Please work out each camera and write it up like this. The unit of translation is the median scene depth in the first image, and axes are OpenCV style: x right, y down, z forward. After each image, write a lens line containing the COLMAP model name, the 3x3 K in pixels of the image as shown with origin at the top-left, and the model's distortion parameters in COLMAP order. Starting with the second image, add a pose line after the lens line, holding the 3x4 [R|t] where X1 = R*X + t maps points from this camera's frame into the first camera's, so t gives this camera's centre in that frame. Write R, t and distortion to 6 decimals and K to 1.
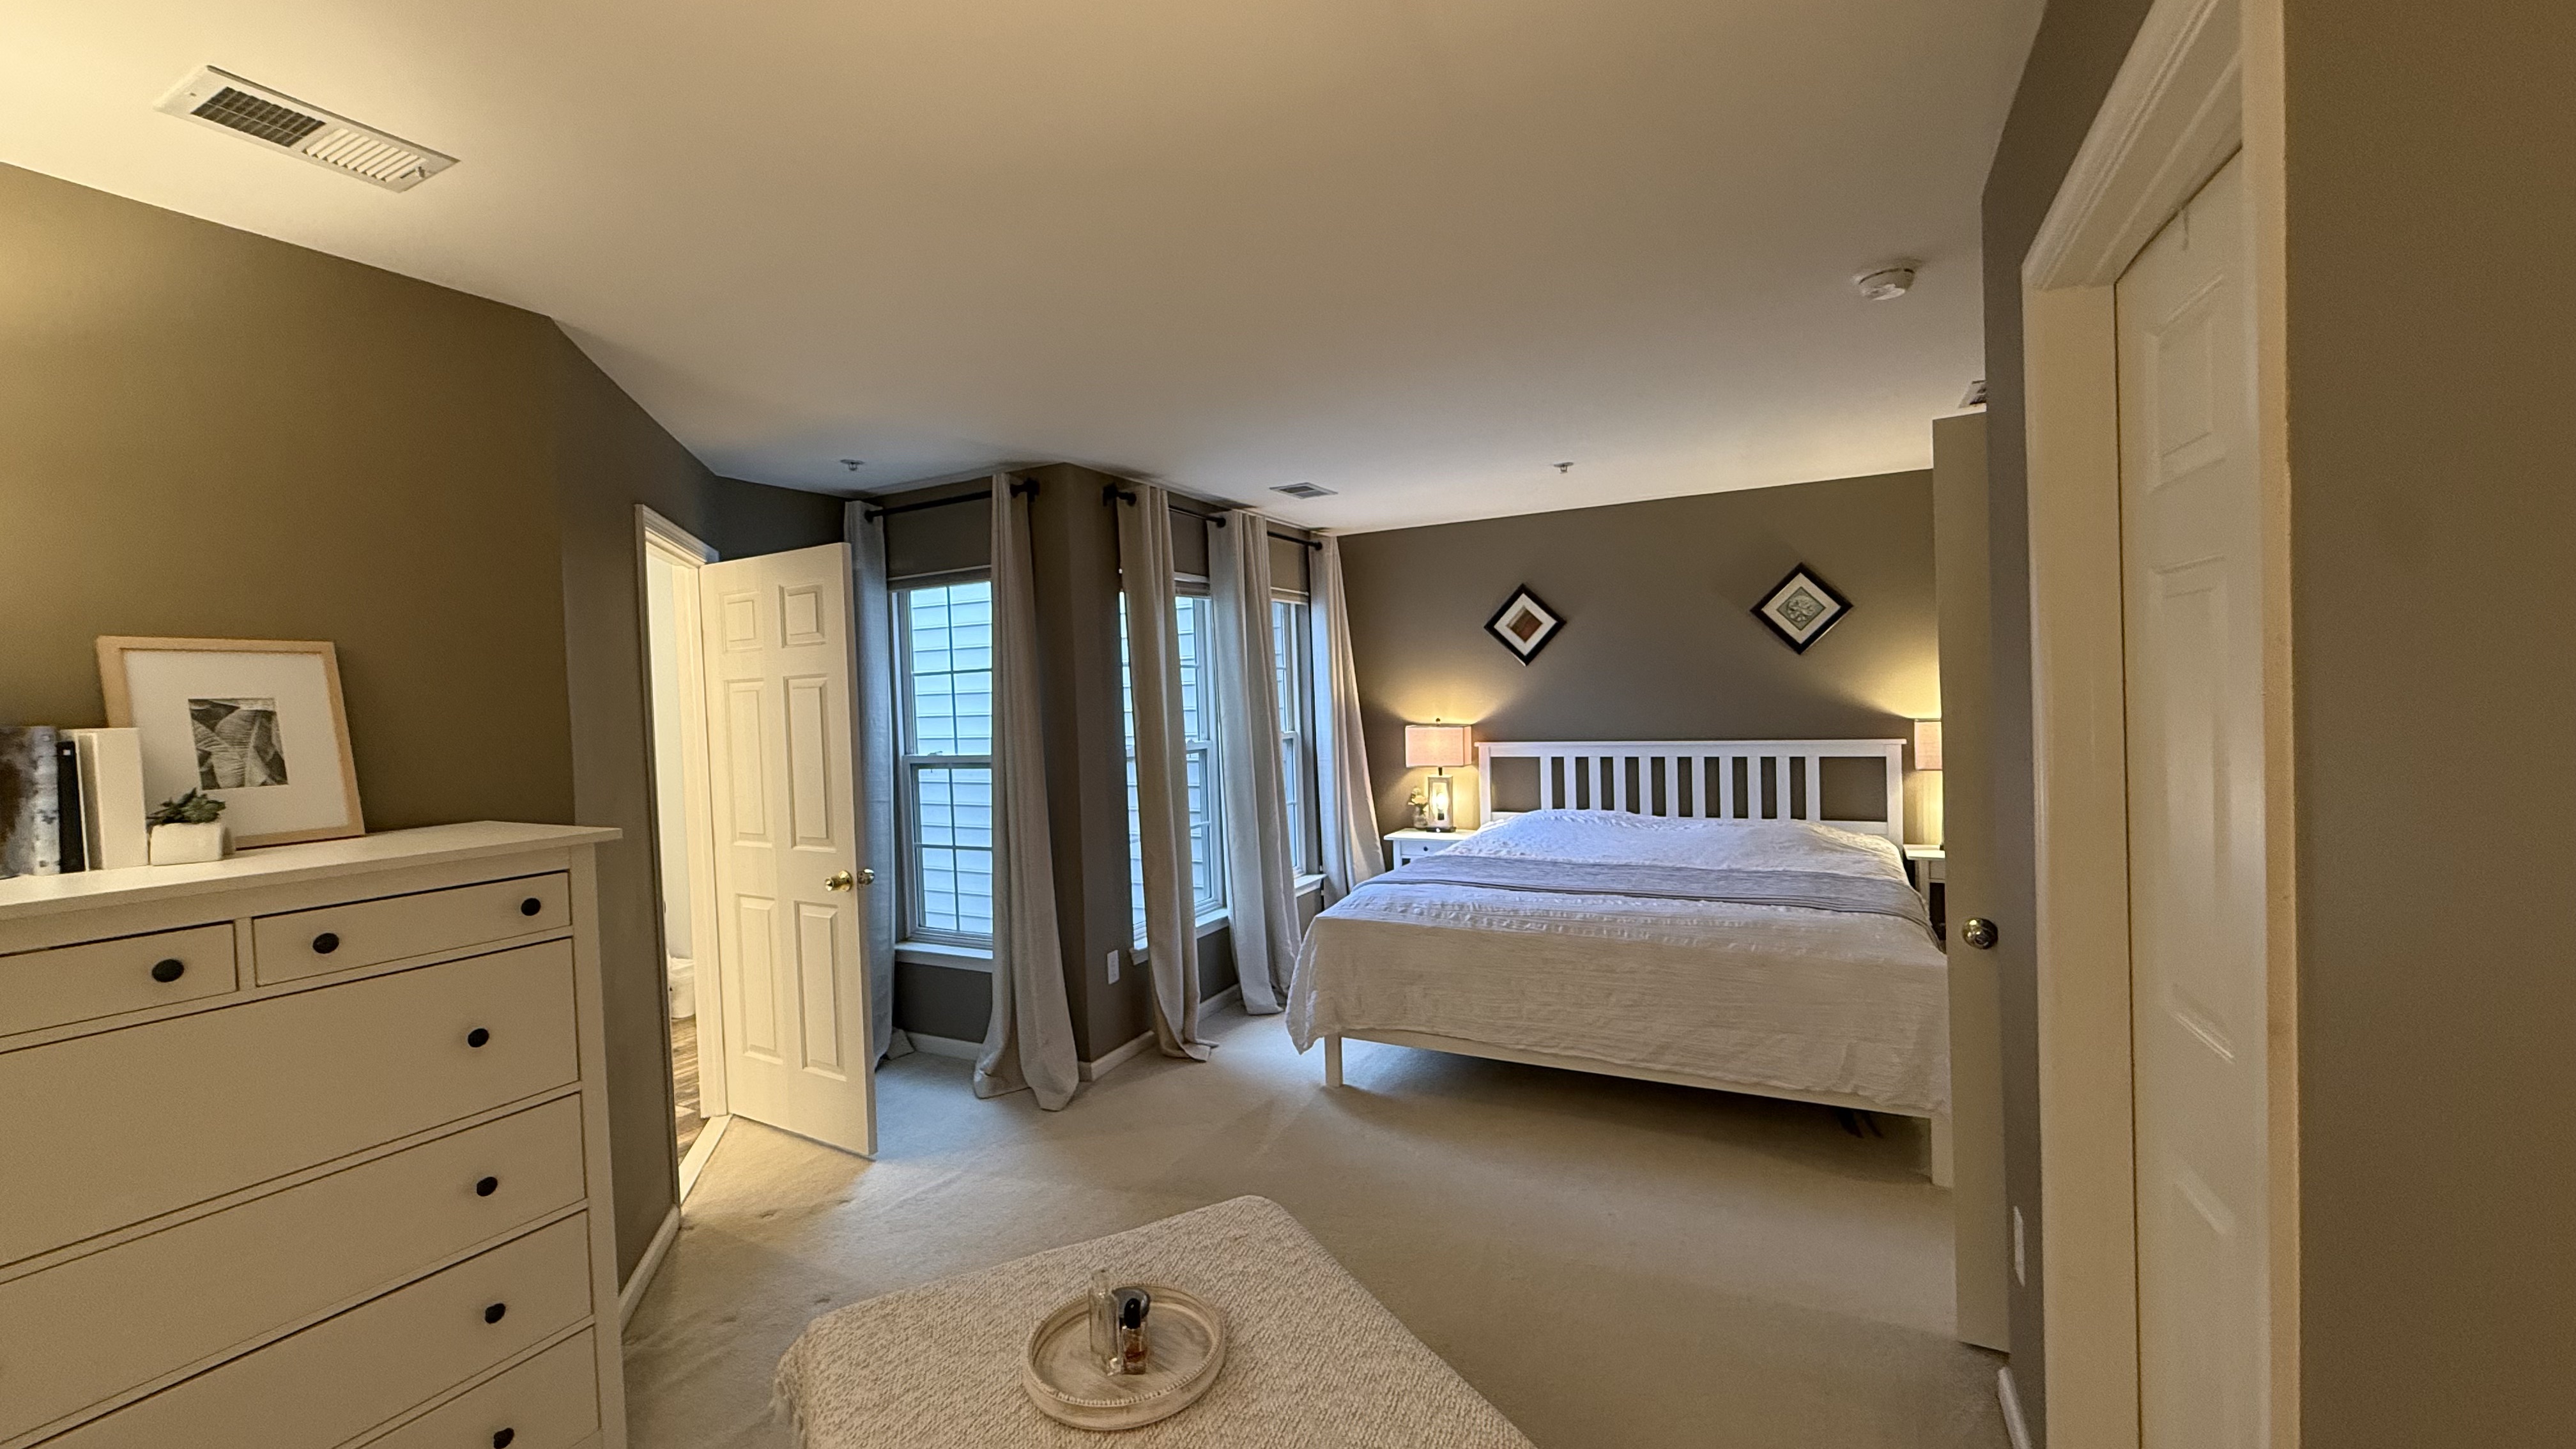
lens RADIAL K [[1025.9, 0, 1274.7], [0, 1025.9, 721.6], [0, 0, 1]] dist [-0.000810, 0.000235]
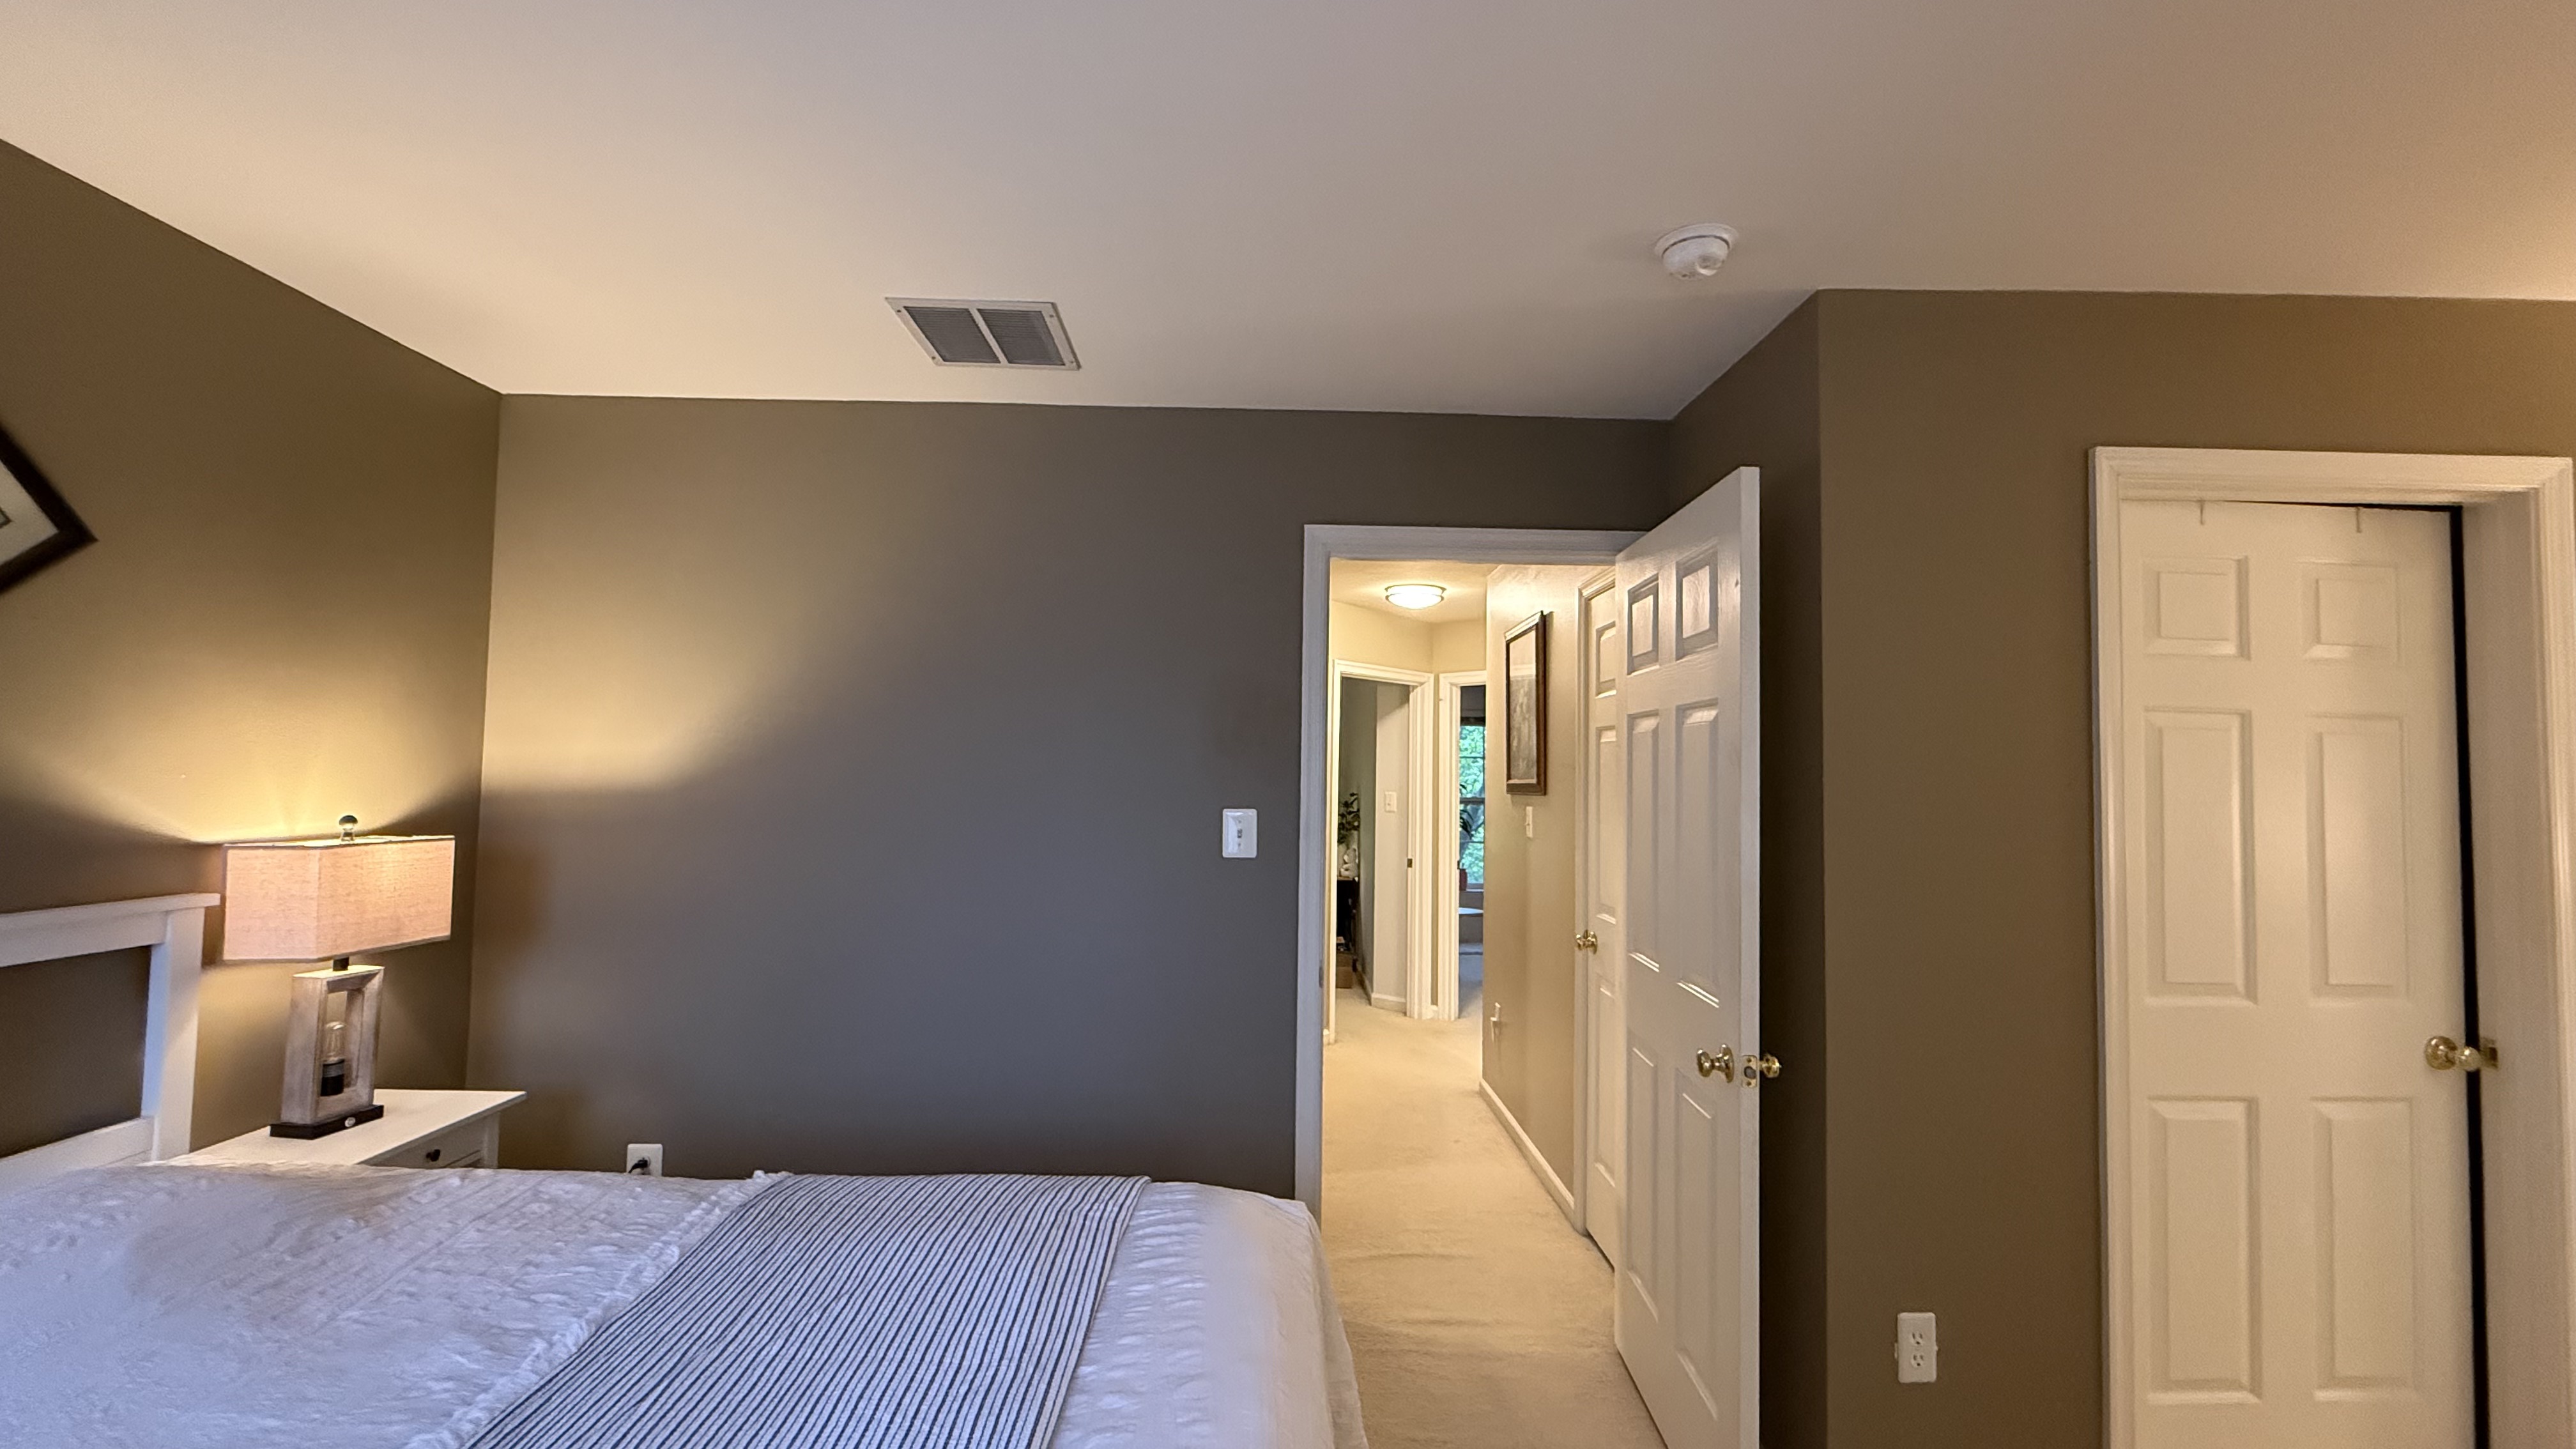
lens RADIAL K [[1025.9, 0, 1274.7], [0, 1025.9, 721.6], [0, 0, 1]] dist [-0.000810, 0.000235]
pose [[-0.491442, 0.069886, 0.868102, 0.041258], [0.019415, 0.997407, -0.069305, -0.012651], [-0.870694, -0.017205, -0.491524, 0.723690]]
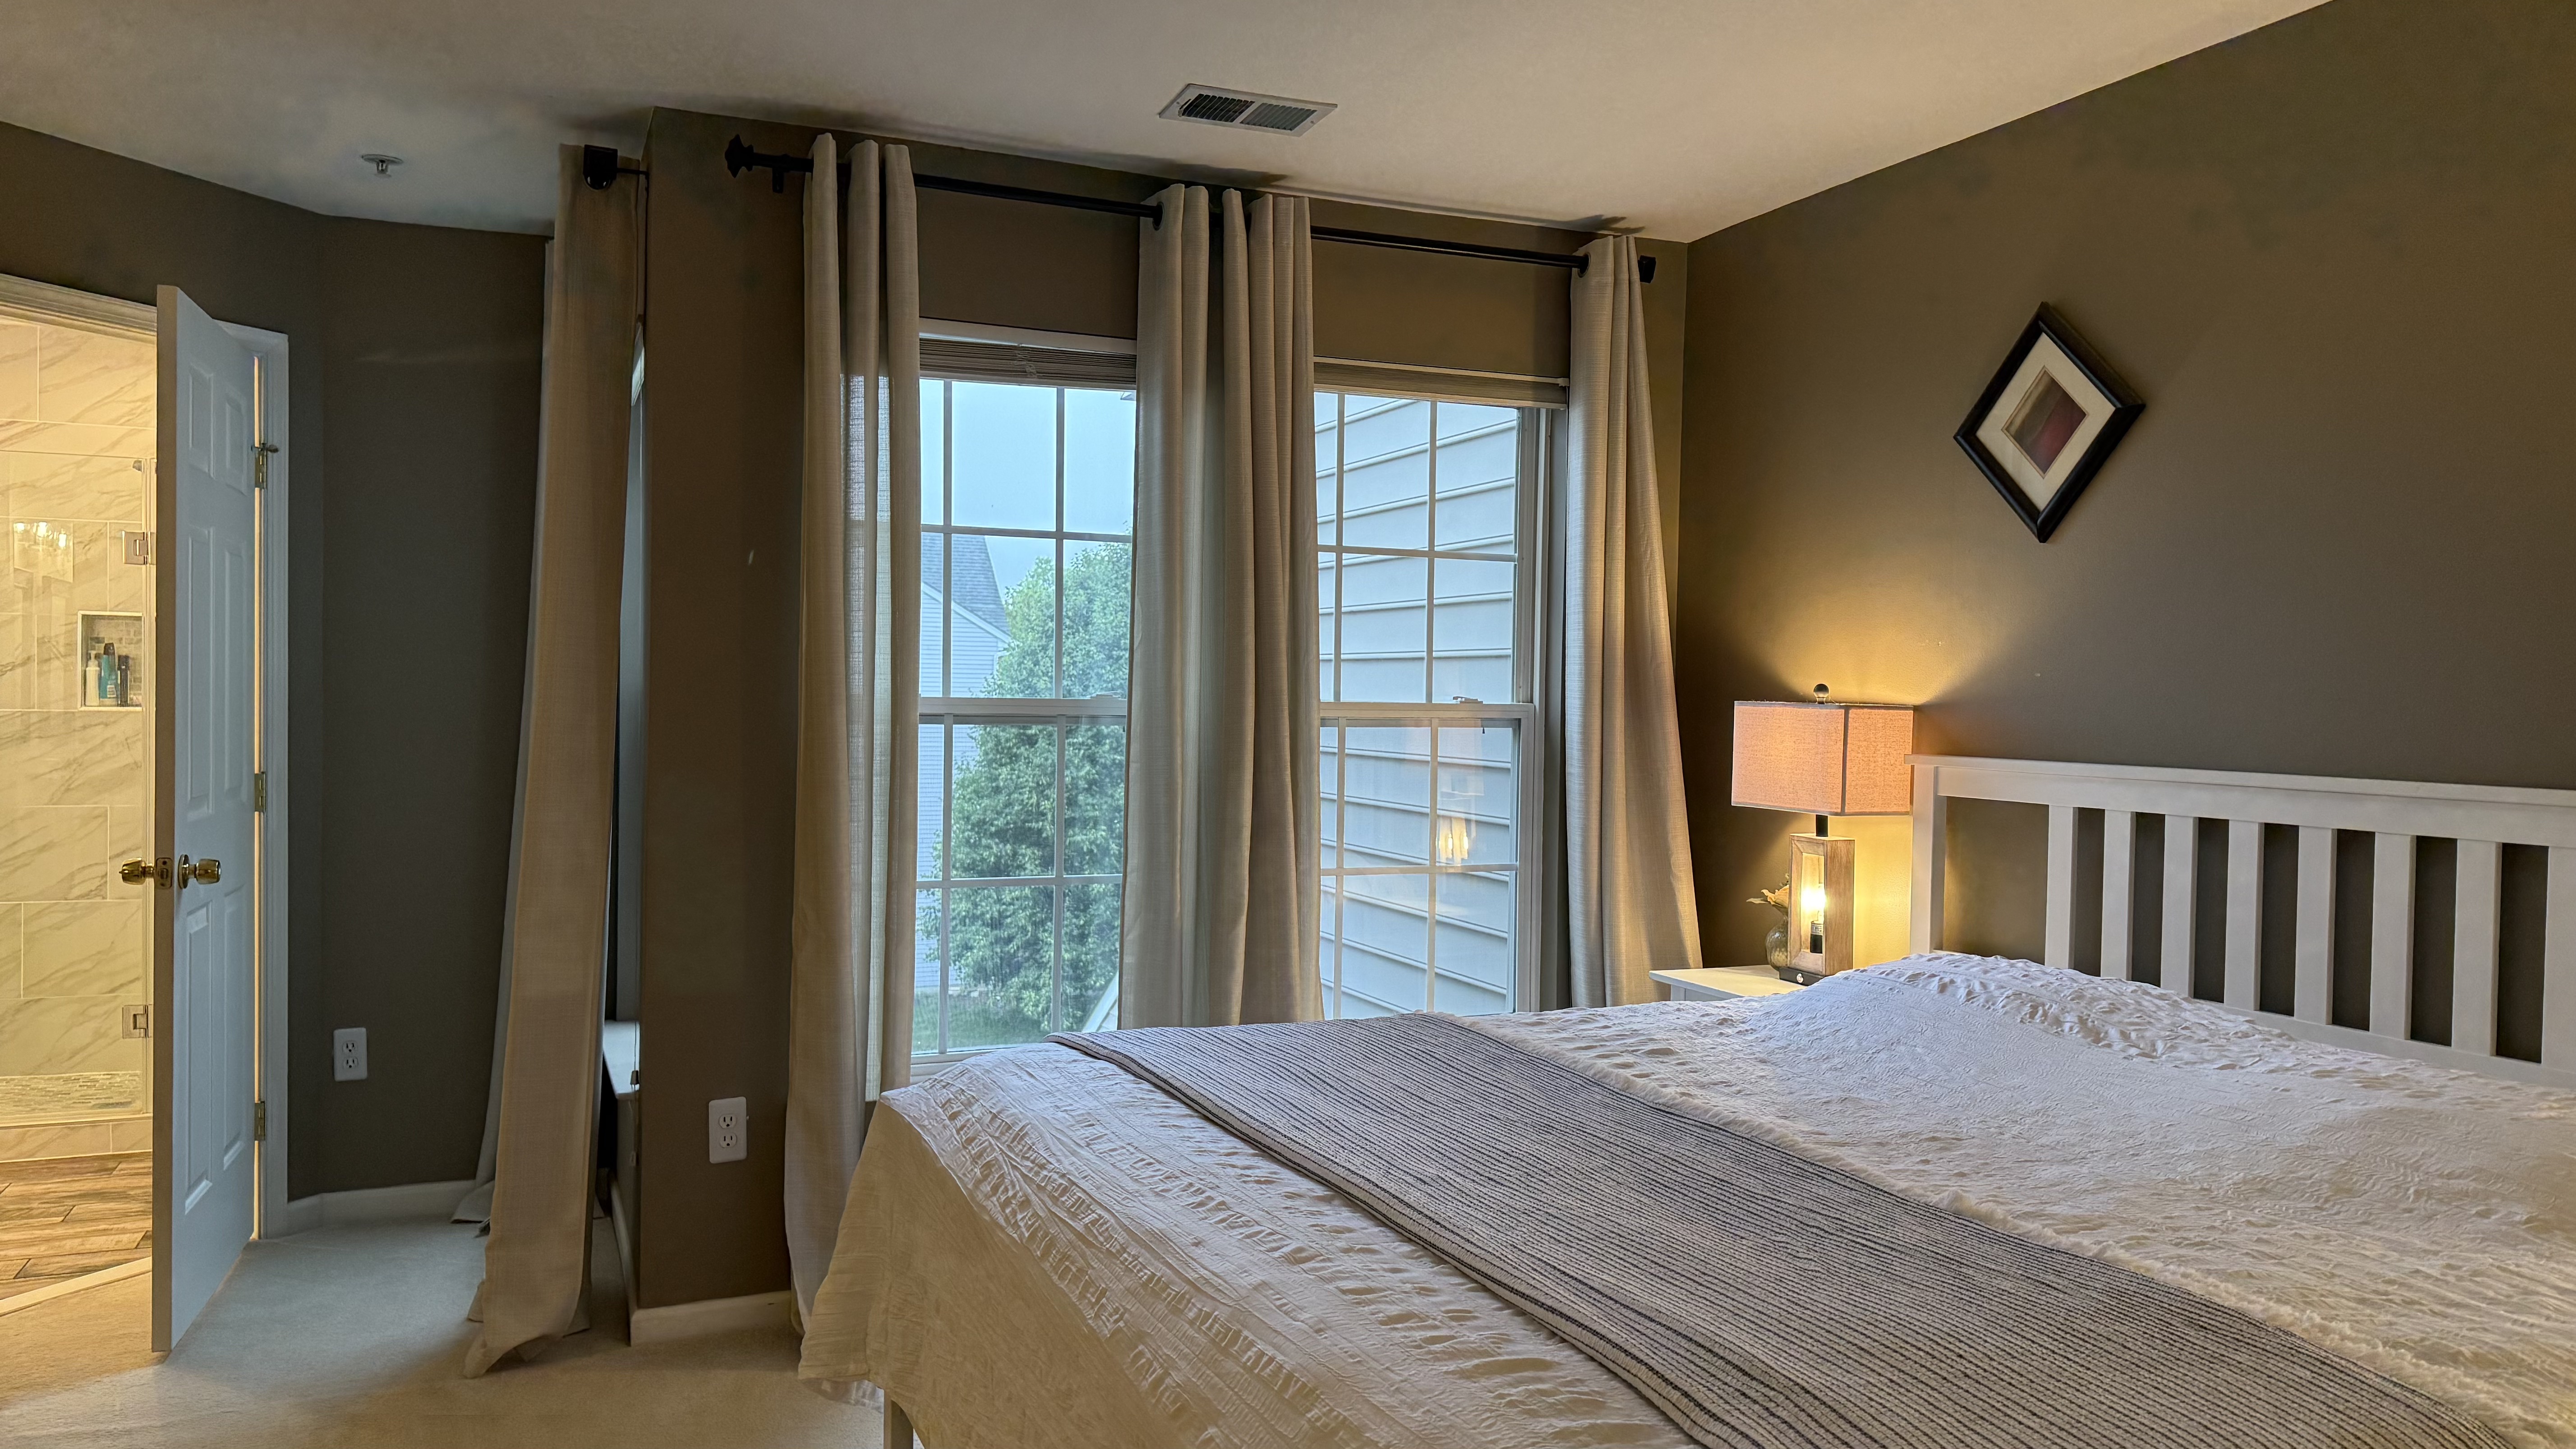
lens RADIAL K [[1793.3, 0, 1288.0], [0, 1793.3, 724.5], [0, 0, 1]] dist [0.122508, -0.171576]
pose [[0.774219, 0.054282, -0.630586, 0.452383], [-0.057111, 0.998243, 0.015811, 0.012926], [0.630336, 0.023772, 0.775959, 0.373723]]
